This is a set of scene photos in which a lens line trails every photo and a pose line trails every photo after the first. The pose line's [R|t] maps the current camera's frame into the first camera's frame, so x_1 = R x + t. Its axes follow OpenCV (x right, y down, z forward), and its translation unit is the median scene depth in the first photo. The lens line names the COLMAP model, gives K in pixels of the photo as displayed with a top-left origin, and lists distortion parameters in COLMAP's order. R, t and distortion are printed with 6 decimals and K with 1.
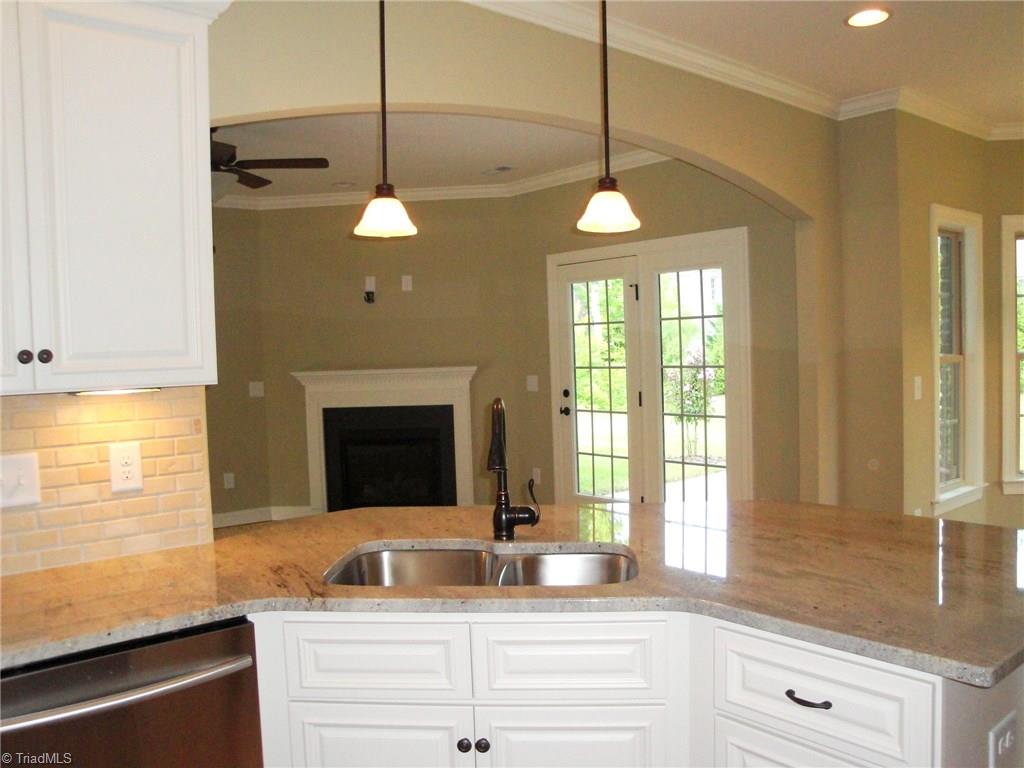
lens RADIAL K [[826.6, 0, 512.0], [0, 826.6, 384.0], [0, 0, 1]] dist [-0.095000, -0.001204]
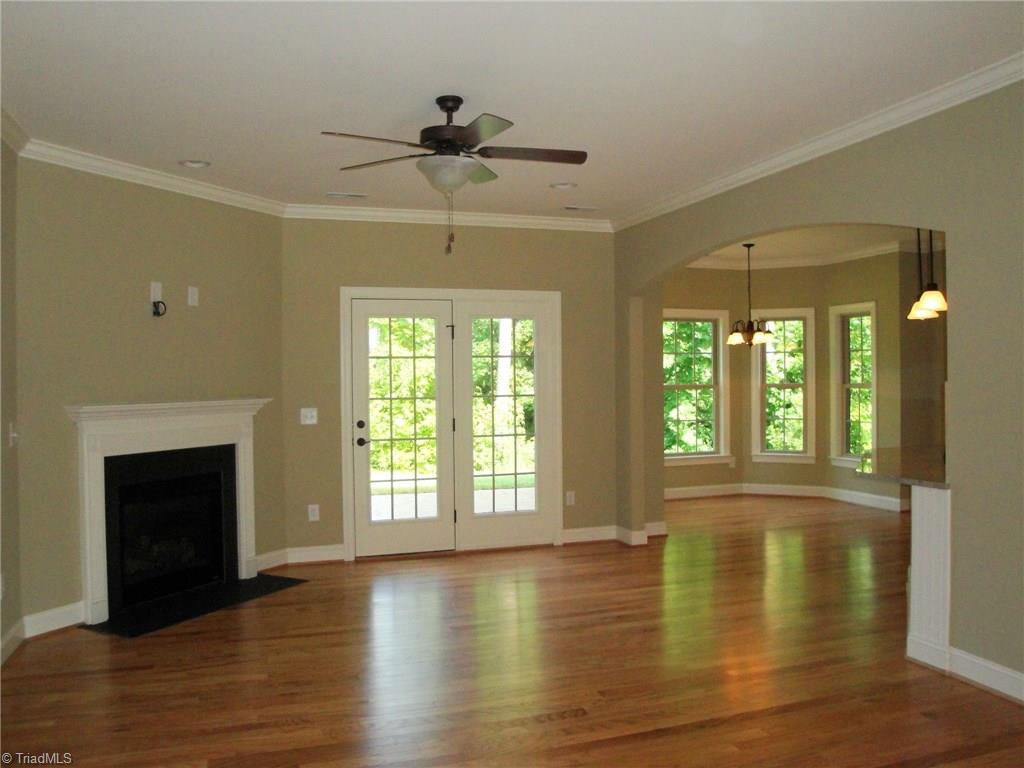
lens RADIAL K [[826.6, 0, 512.0], [0, 826.6, 384.0], [0, 0, 1]] dist [-0.095000, -0.001204]
pose [[0.375277, 0.020752, 0.926680, -1.233521], [0.043753, 0.998238, -0.040072, 0.016284], [-0.925879, 0.055583, 0.373708, 0.682033]]
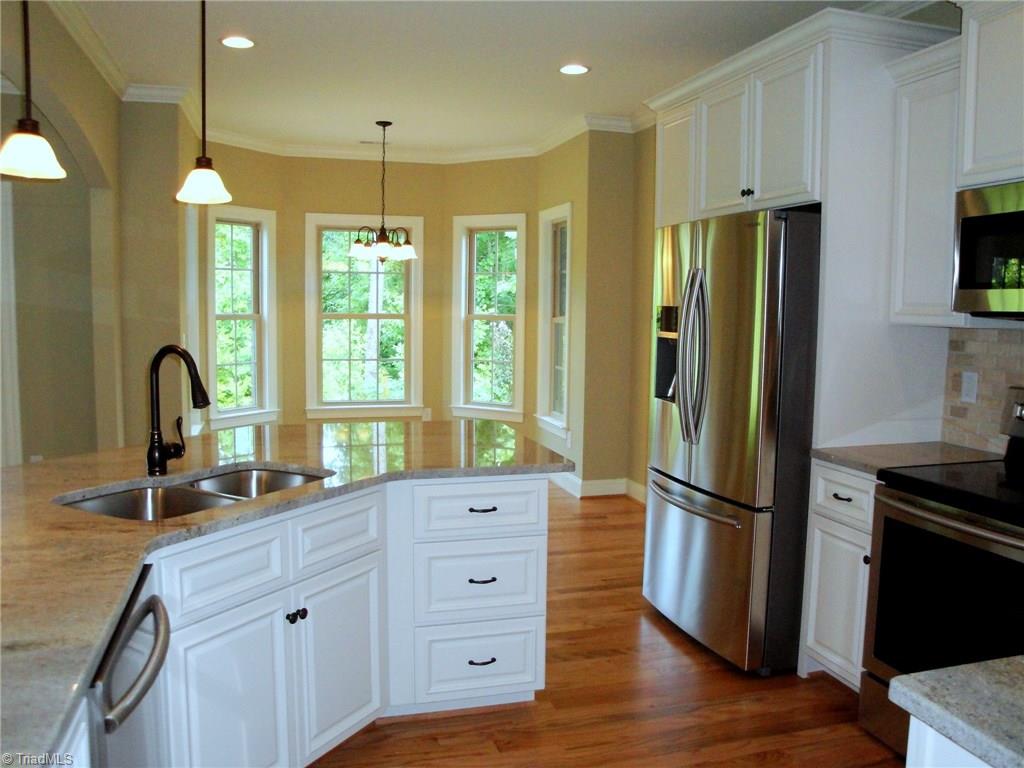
lens RADIAL K [[835.3, 0, 512.0], [0, 835.3, 384.0], [0, 0, 1]] dist [-0.126255, 0.005987]
pose [[0.411361, -0.052966, 0.909932, -0.441435], [0.013970, 0.998559, 0.051810, 0.011238], [-0.911365, -0.008601, 0.411509, 0.075296]]
